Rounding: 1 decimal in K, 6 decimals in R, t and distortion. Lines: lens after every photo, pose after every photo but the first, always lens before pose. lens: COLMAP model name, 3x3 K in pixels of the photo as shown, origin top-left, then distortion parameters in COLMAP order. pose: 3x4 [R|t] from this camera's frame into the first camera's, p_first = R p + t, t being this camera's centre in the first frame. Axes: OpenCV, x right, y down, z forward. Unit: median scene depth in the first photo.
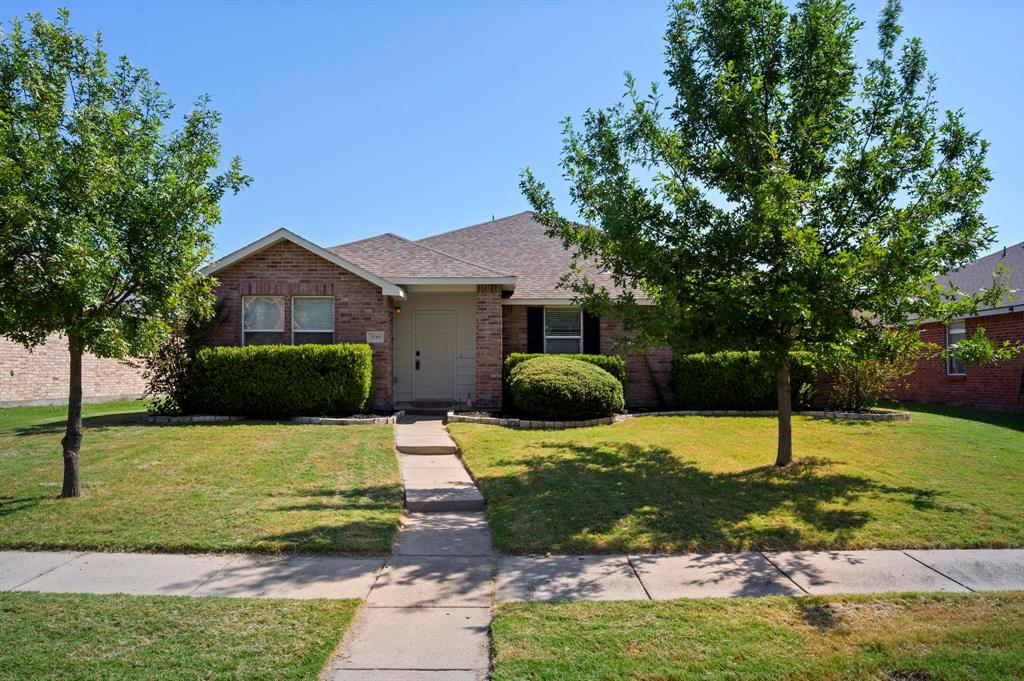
lens RADIAL K [[685.1, 0, 511.6], [0, 685.1, 370.6], [0, 0, 1]] dist [0.000048, 0.000004]
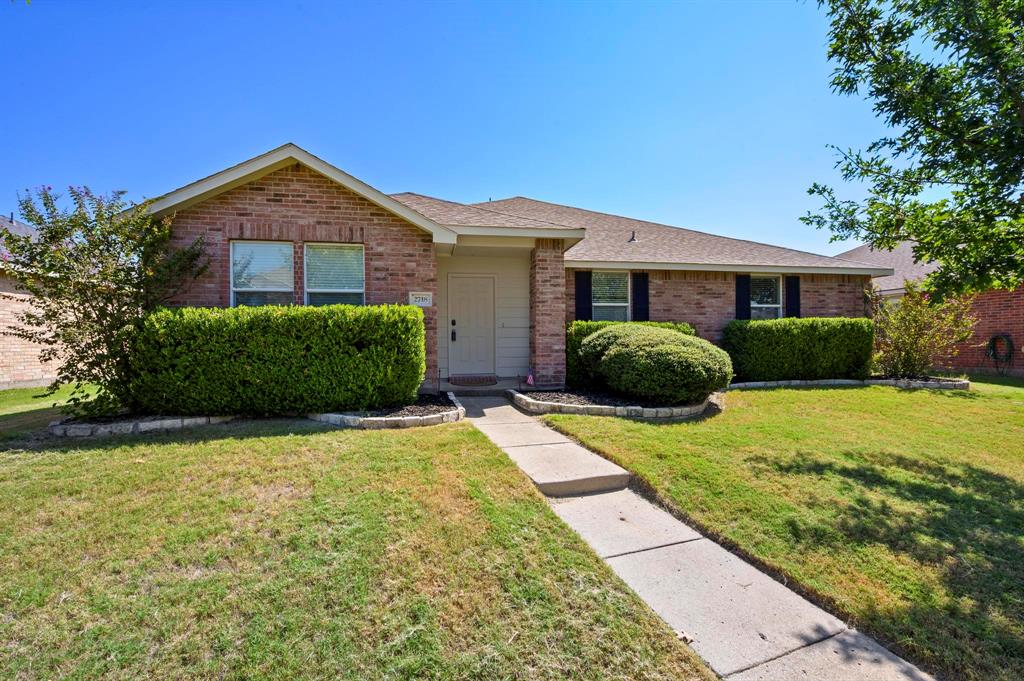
lens RADIAL K [[440.3, 0, 512.0], [0, 440.3, 340.5], [0, 0, 1]] dist [-0.002200, 0.000432]
pose [[0.985049, -0.010741, 0.171939, -0.186041], [0.010722, 0.999942, 0.001045, -0.002094], [-0.171940, 0.000814, 0.985107, 0.504563]]
